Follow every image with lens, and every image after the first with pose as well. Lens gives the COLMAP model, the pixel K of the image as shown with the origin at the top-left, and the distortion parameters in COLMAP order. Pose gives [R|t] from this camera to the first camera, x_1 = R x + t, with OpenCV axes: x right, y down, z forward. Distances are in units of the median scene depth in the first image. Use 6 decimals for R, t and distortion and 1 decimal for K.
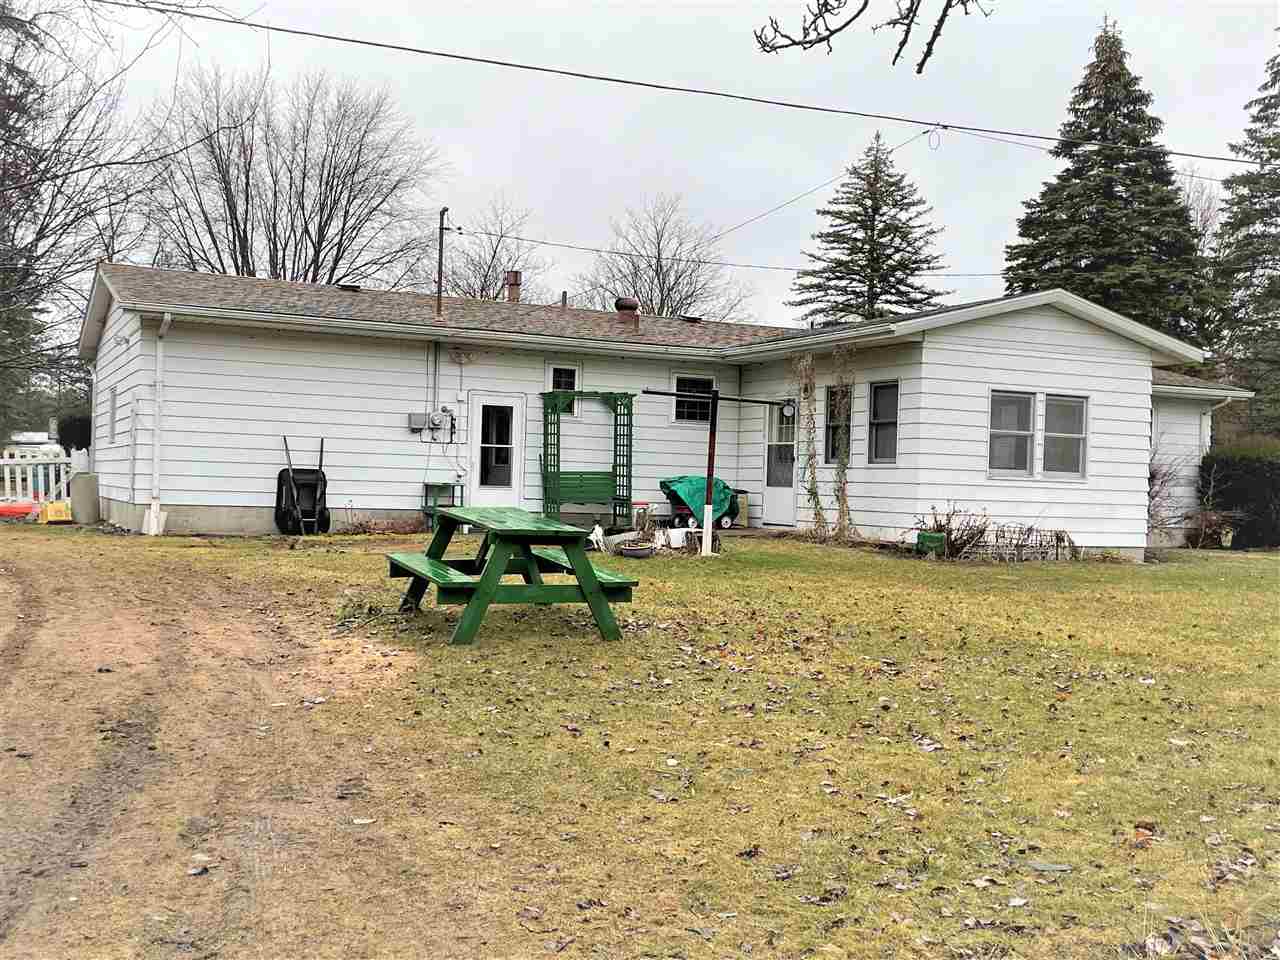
lens RADIAL K [[1464.7, 0, 640.0], [0, 1464.7, 480.0], [0, 0, 1]] dist [0.009002, -0.054437]
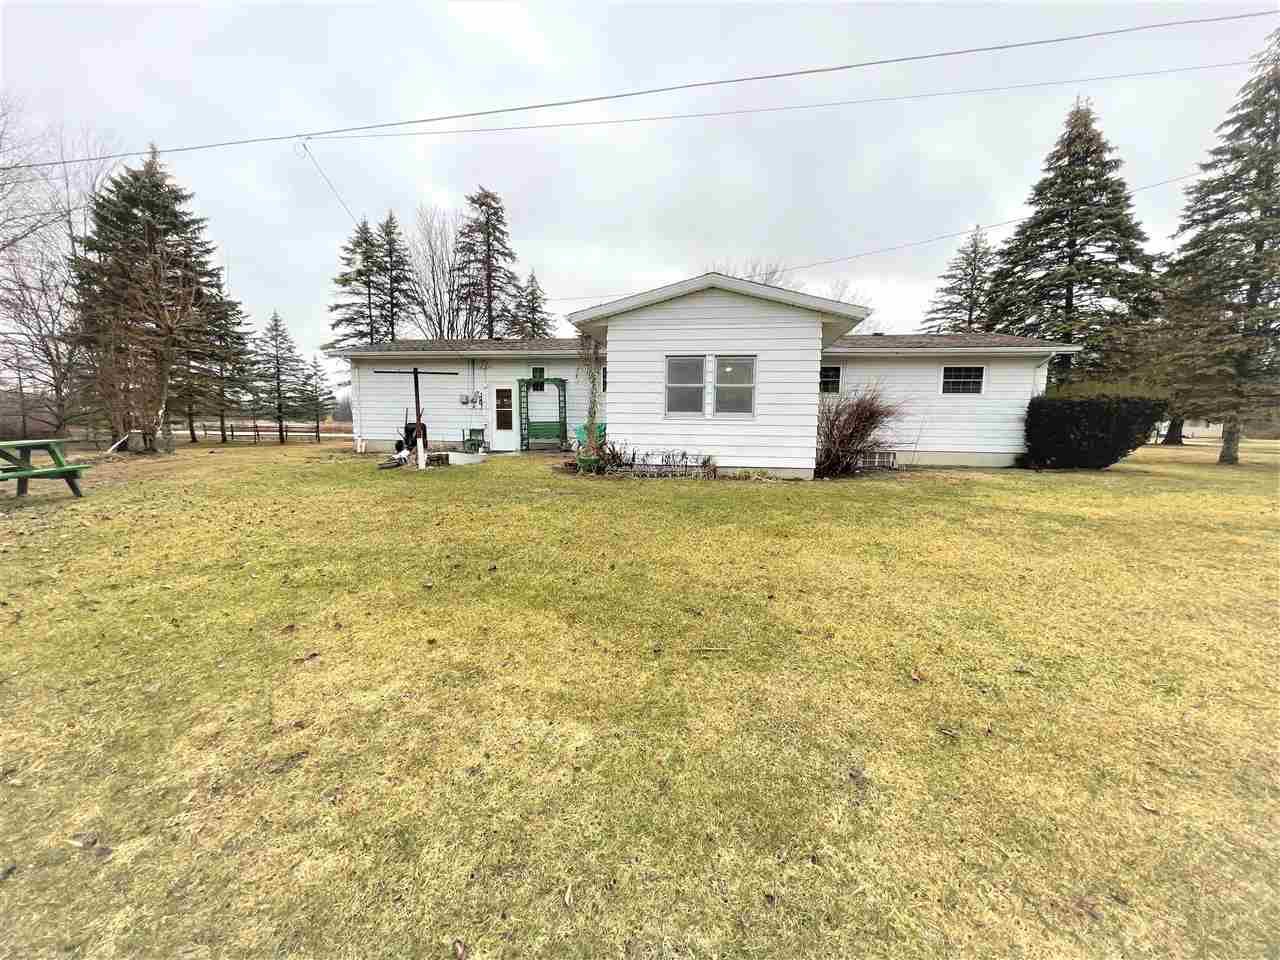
lens RADIAL K [[546.5, 0, 640.0], [0, 546.5, 480.0], [0, 0, 1]] dist [-0.000632, 0.000894]
pose [[0.828839, 0.034609, -0.558415, 0.471697], [0.015934, 0.996220, 0.085393, 0.011587], [0.559260, -0.079675, 0.825155, 0.491341]]
